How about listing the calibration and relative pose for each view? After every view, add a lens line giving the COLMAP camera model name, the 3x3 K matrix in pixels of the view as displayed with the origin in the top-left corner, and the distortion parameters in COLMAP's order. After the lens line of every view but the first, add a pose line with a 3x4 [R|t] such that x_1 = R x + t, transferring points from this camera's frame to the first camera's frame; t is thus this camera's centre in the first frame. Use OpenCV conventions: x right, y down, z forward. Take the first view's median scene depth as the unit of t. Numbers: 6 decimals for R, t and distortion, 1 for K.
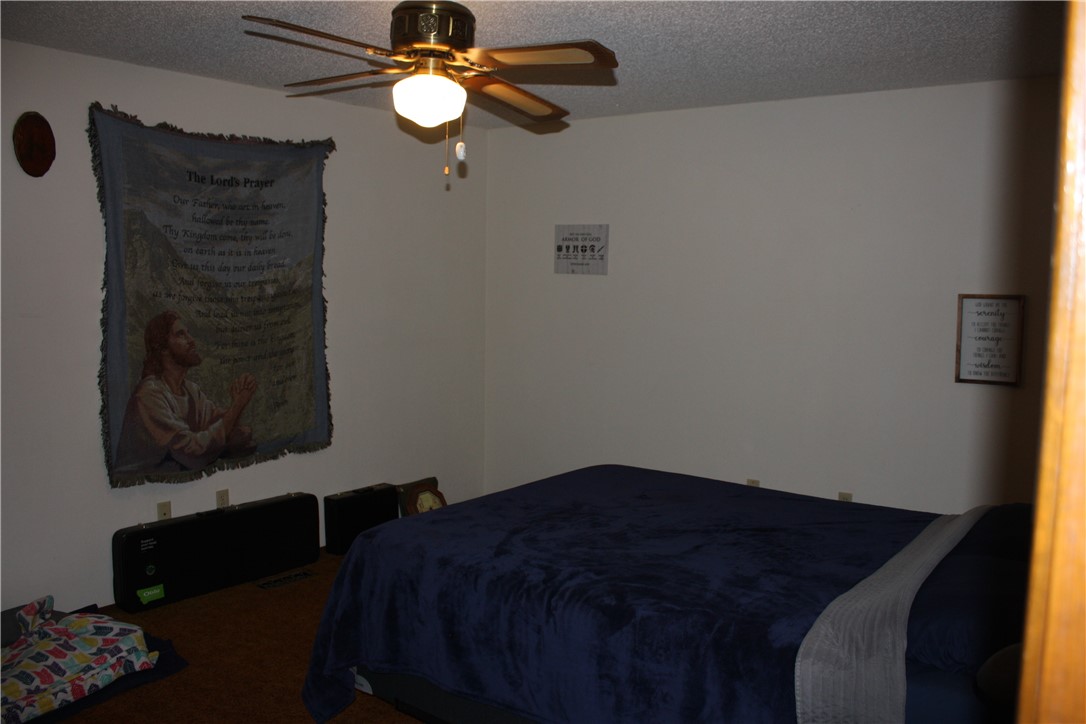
lens RADIAL K [[920.4, 0, 543.0], [0, 920.4, 362.0], [0, 0, 1]] dist [-0.162105, 0.147559]
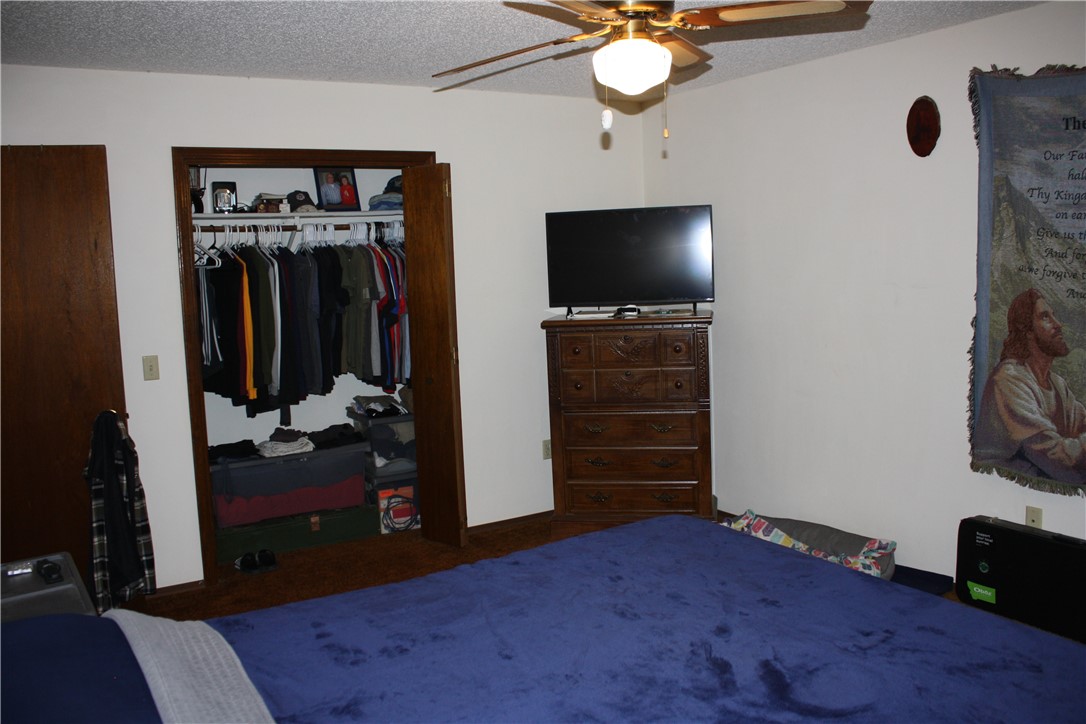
lens RADIAL K [[920.4, 0, 543.0], [0, 920.4, 362.0], [0, 0, 1]] dist [-0.162105, 0.147559]
pose [[-0.367655, 0.105306, -0.923981, 0.547435], [-0.061405, 0.988651, 0.137109, -0.074051], [0.927933, 0.107146, -0.357016, 0.869779]]
